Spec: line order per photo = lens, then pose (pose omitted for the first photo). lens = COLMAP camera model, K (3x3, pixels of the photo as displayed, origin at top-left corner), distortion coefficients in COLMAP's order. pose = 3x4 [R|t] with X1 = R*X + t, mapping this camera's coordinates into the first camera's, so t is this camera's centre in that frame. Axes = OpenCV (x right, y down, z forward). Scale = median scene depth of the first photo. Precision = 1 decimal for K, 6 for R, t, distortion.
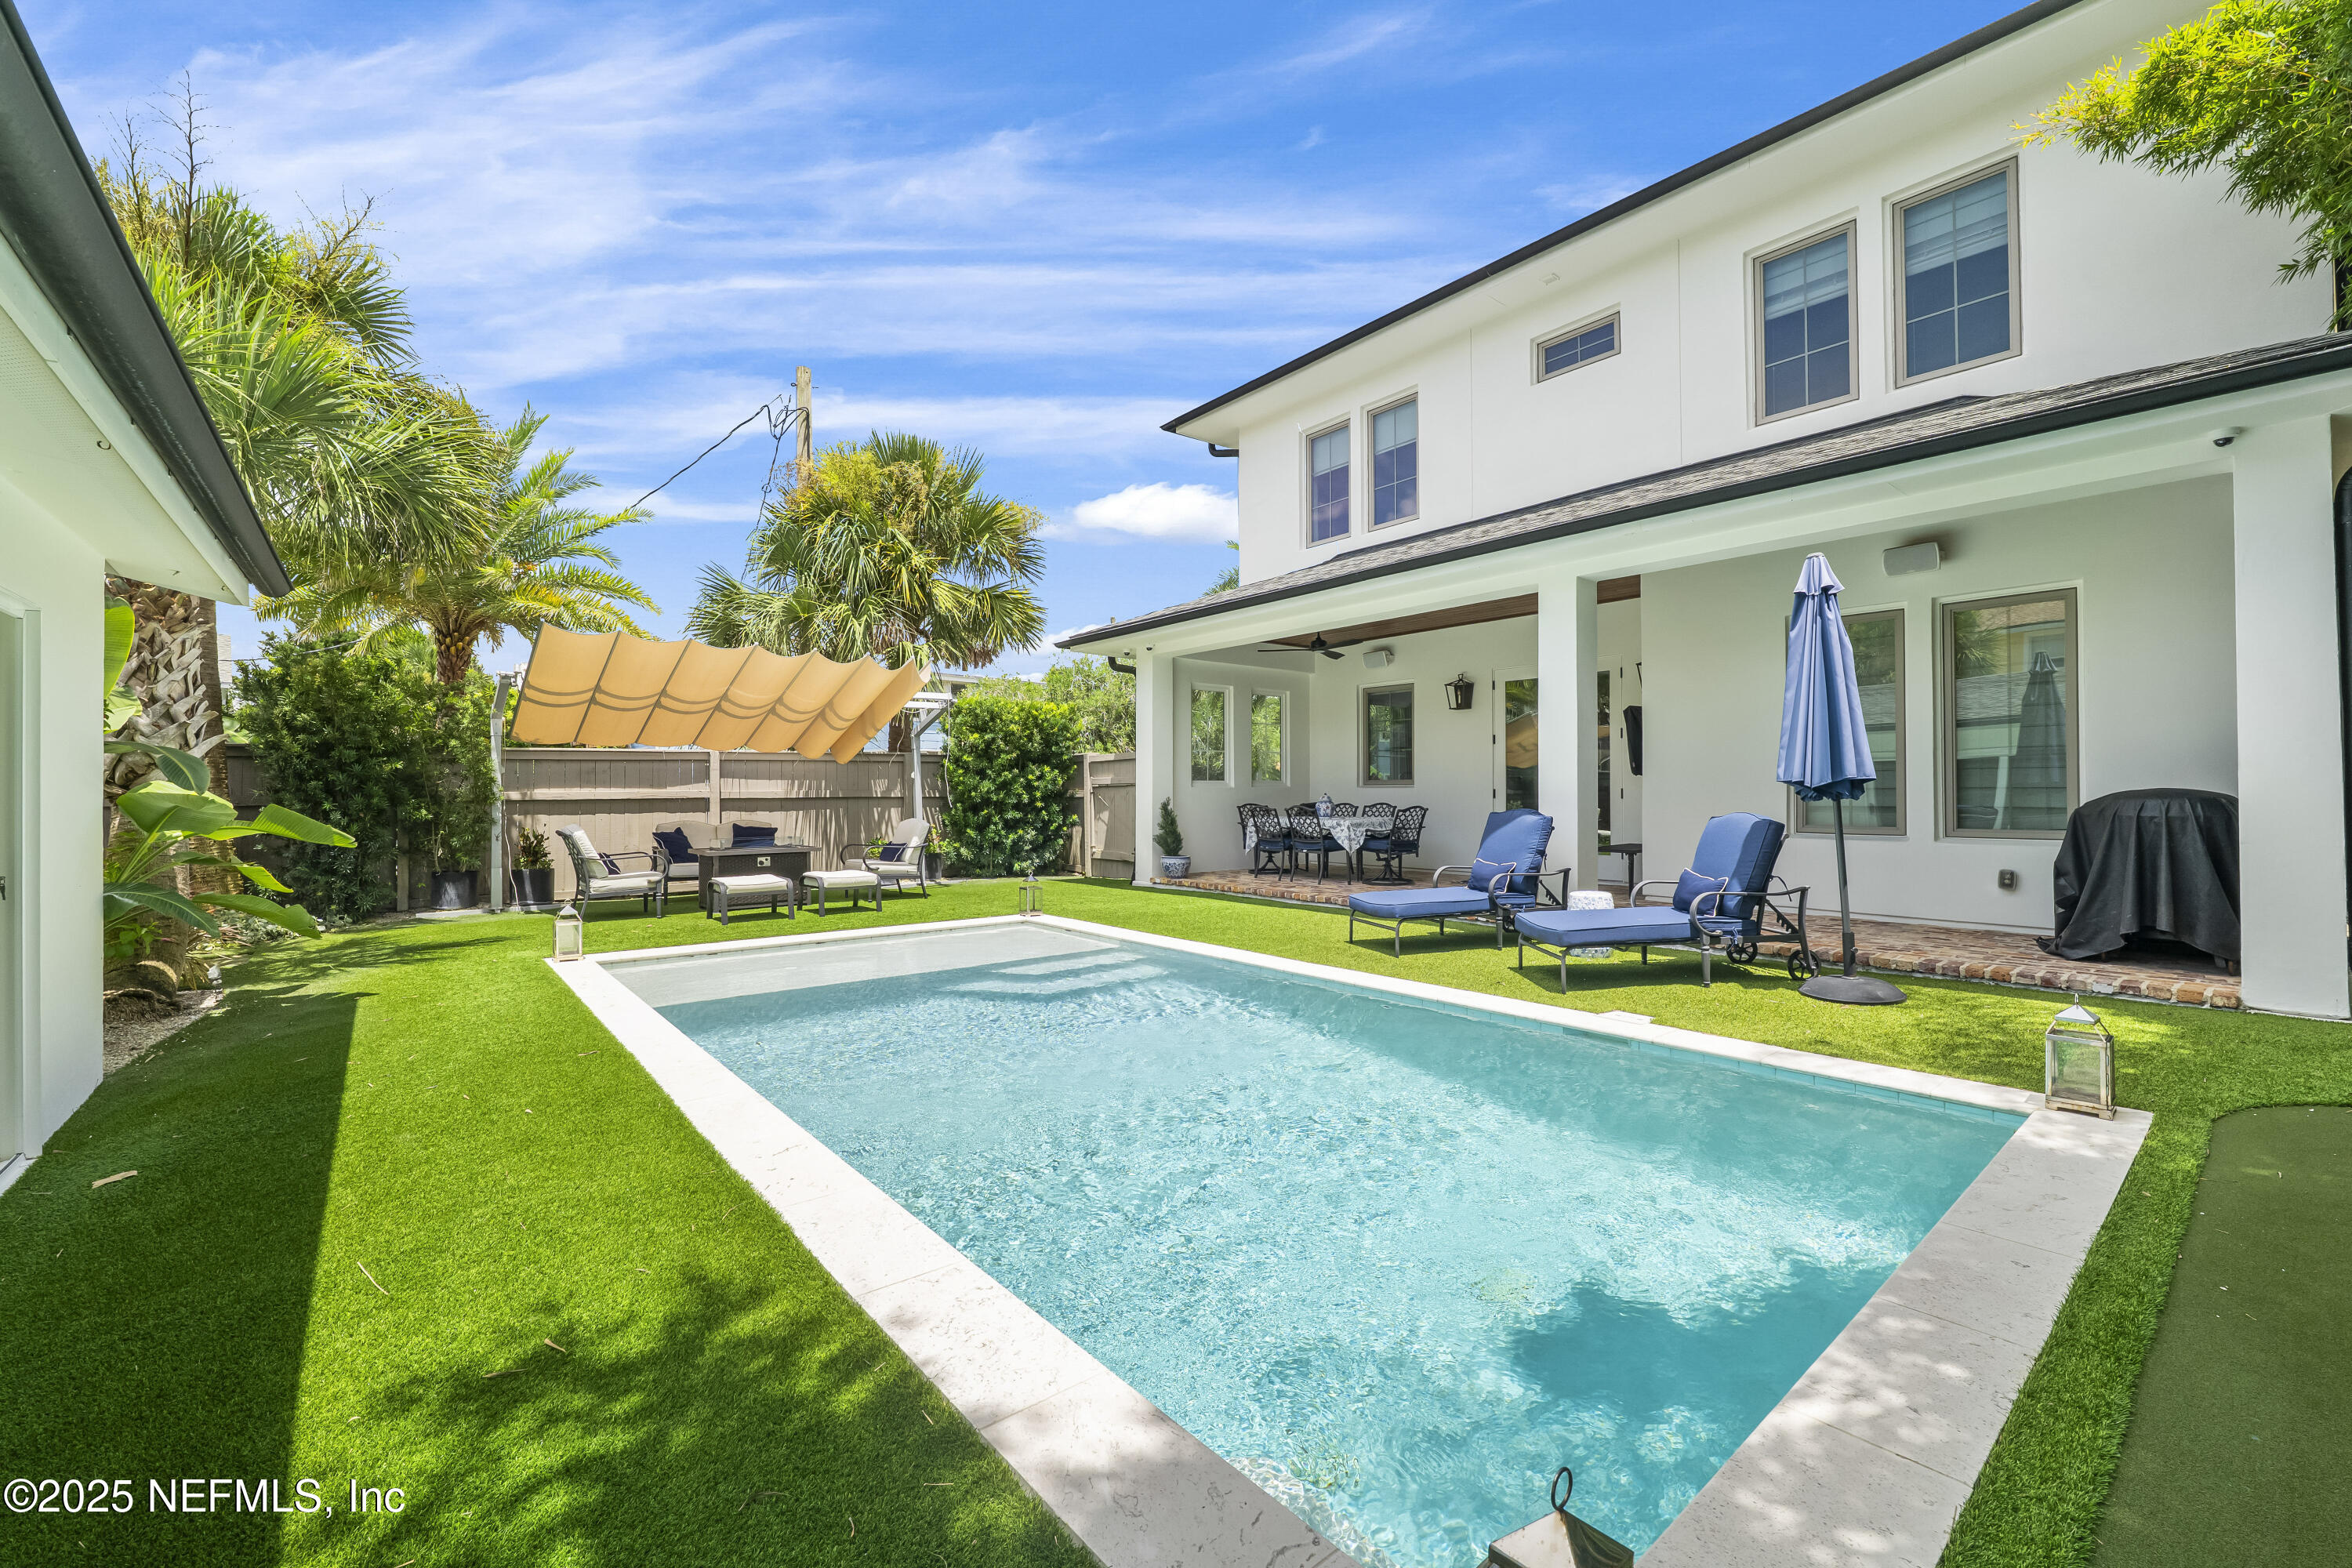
lens RADIAL K [[973.5, 0, 1176.0], [0, 973.5, 784.0], [0, 0, 1]] dist [-0.000857, -0.000191]
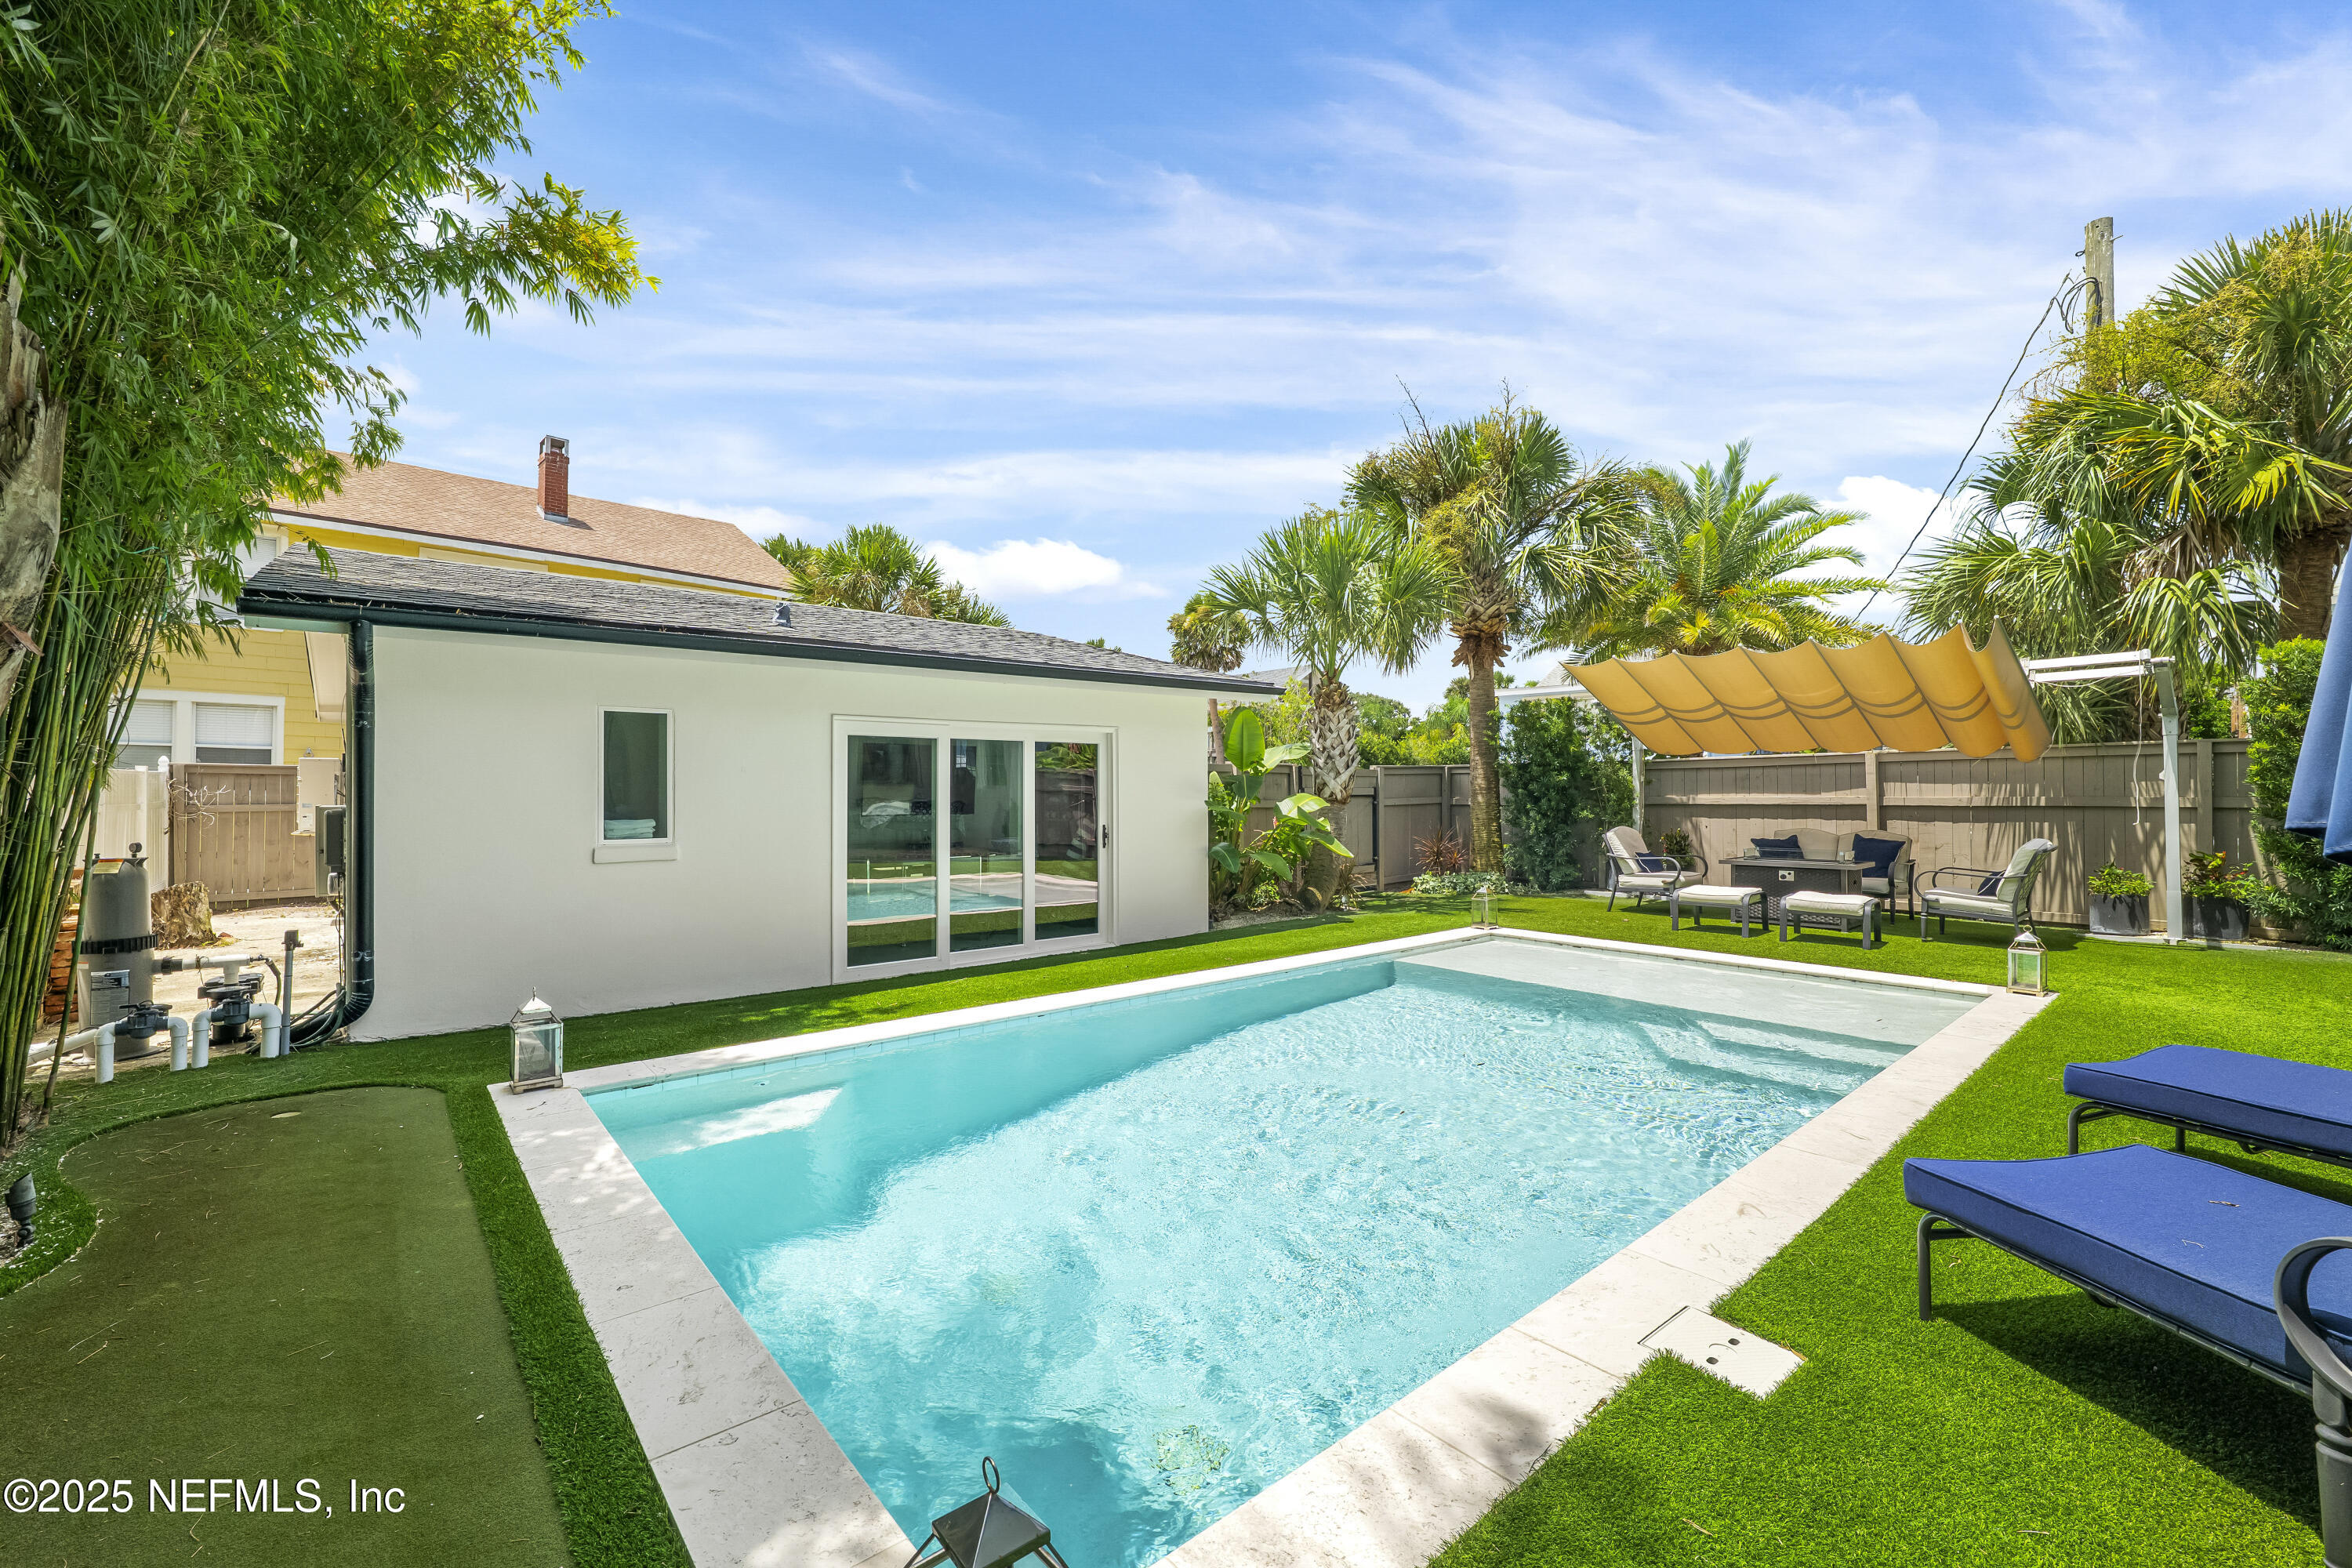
lens RADIAL K [[973.5, 0, 1176.0], [0, 973.5, 784.0], [0, 0, 1]] dist [-0.000857, -0.000191]
pose [[0.010351, -0.000439, -0.999946, 0.472409], [0.008531, 0.999964, -0.000351, -0.011913], [0.999910, -0.008527, 0.010354, 0.387275]]
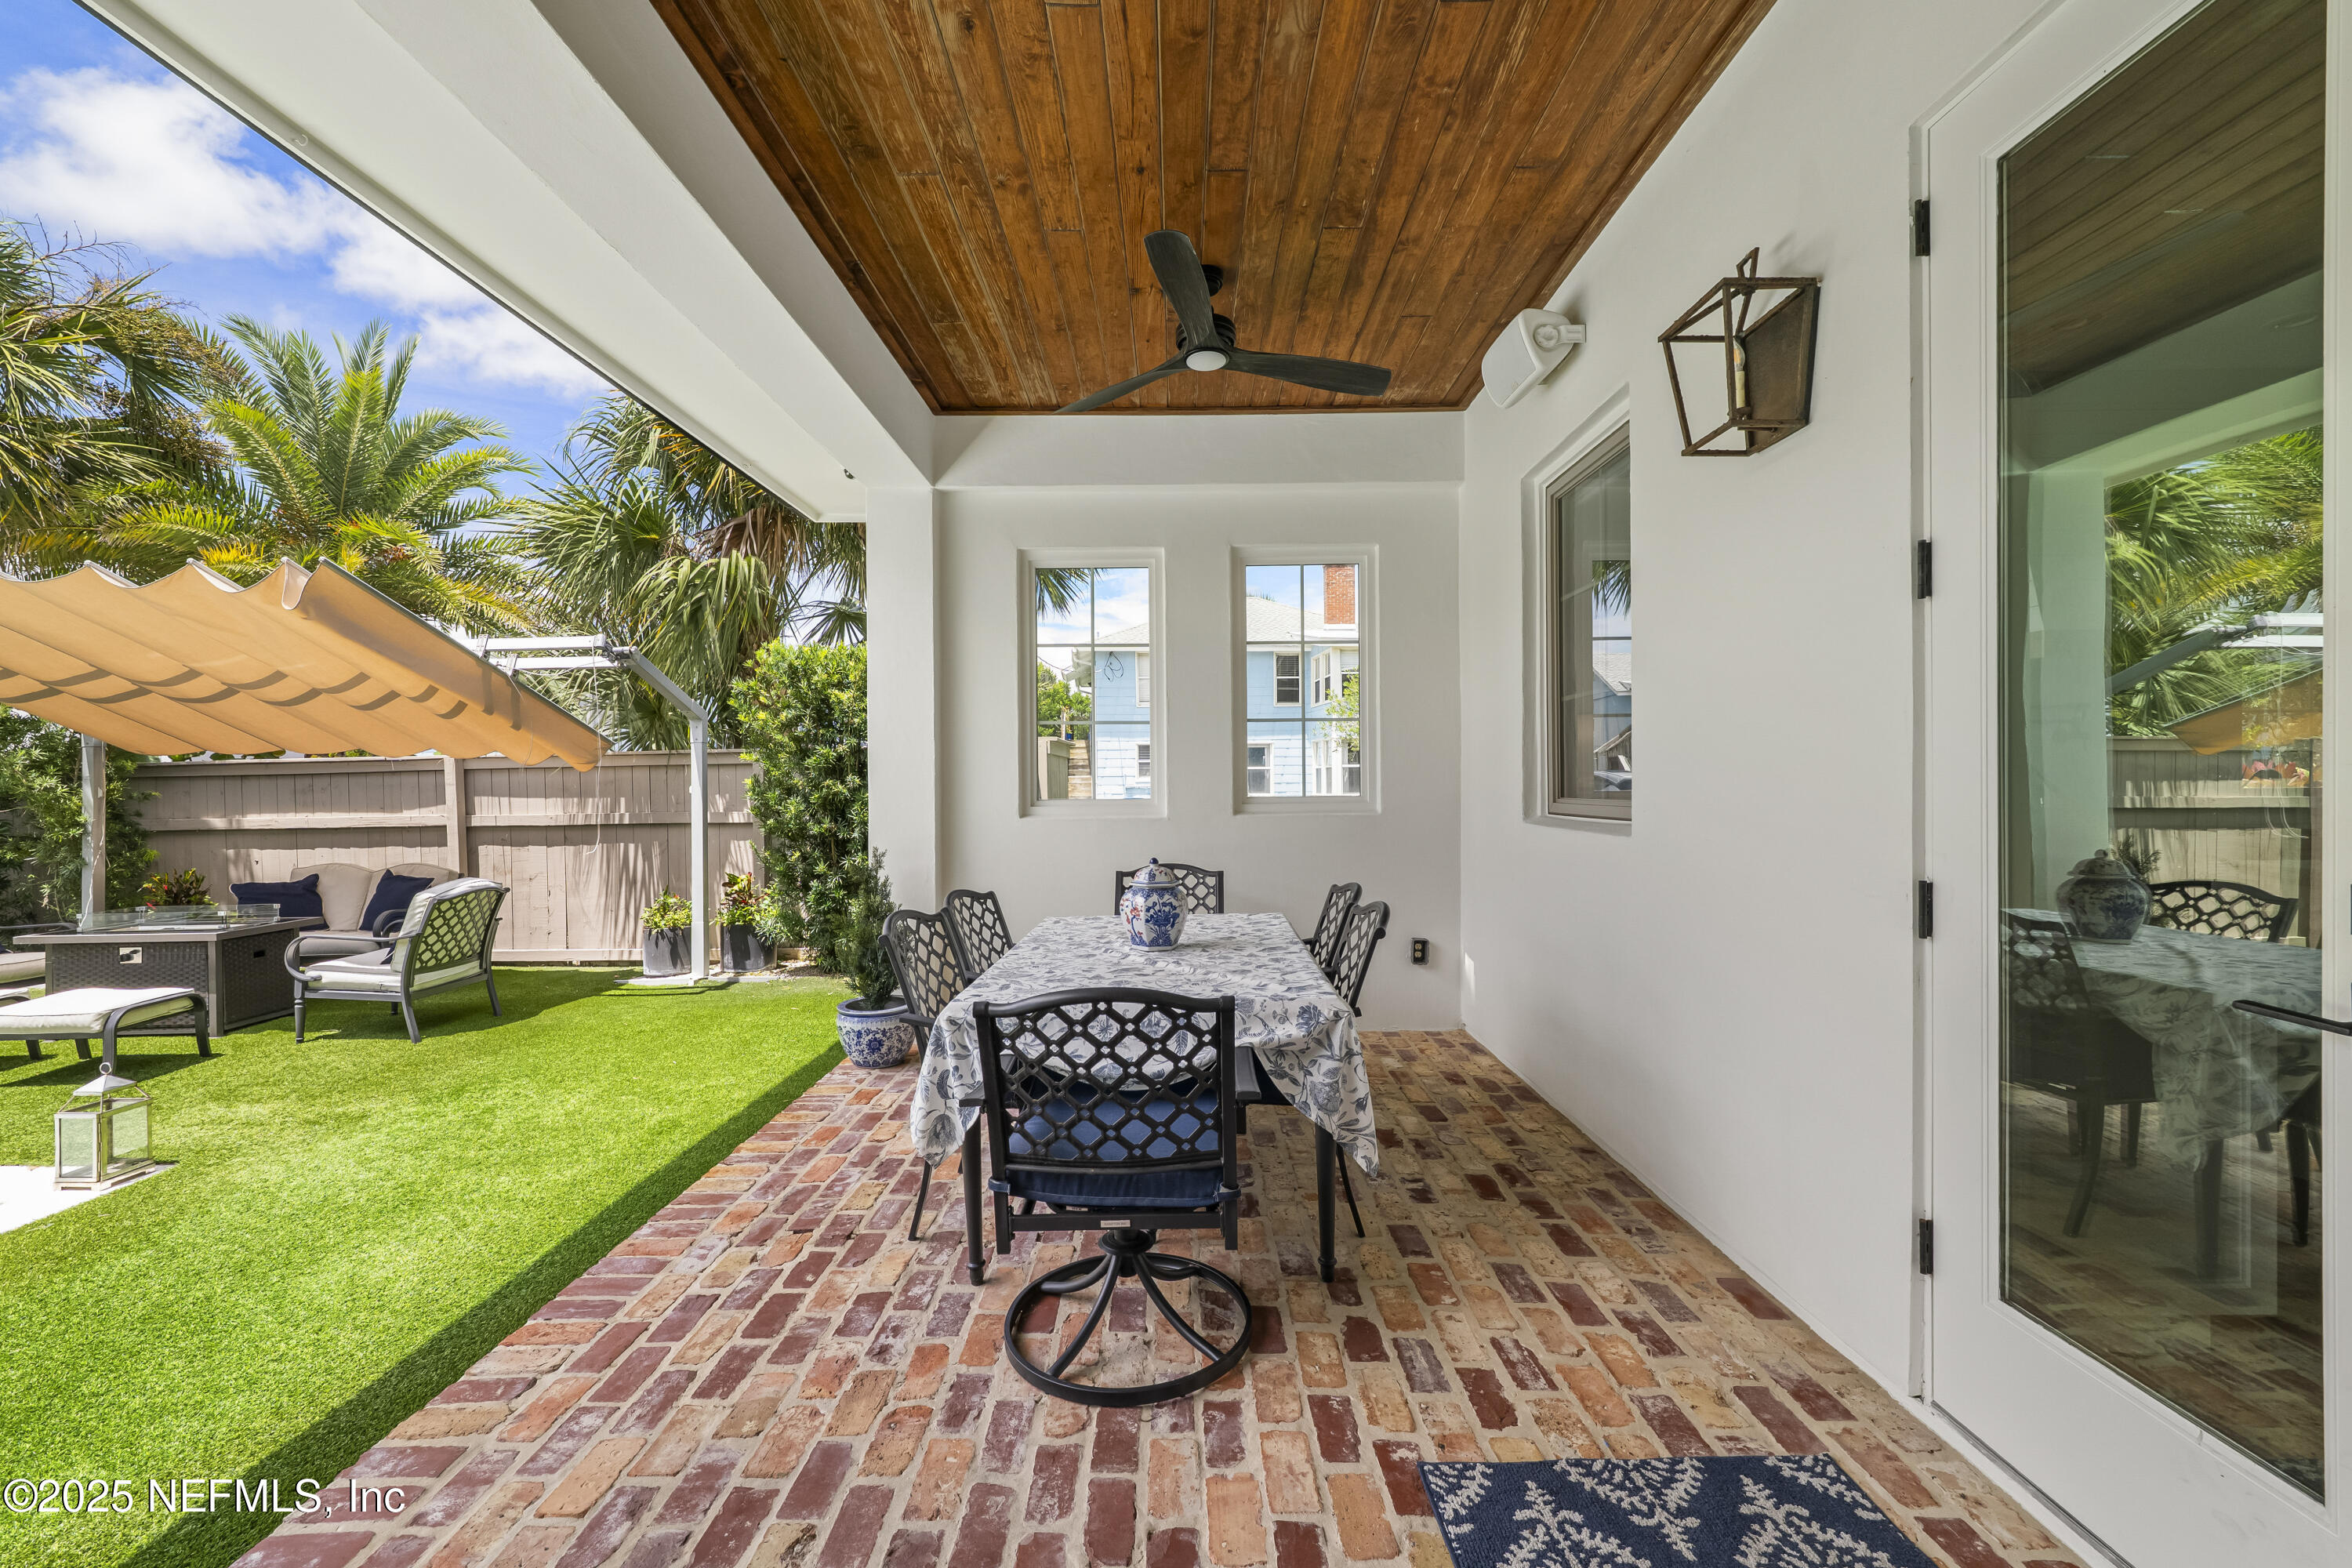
lens RADIAL K [[973.5, 0, 1176.0], [0, 973.5, 784.0], [0, 0, 1]] dist [-0.000857, -0.000191]
pose [[0.761088, -0.009436, -0.648579, 0.386503], [0.010370, 0.999943, -0.002379, -0.009504], [0.648565, -0.004915, 0.761143, 0.909477]]
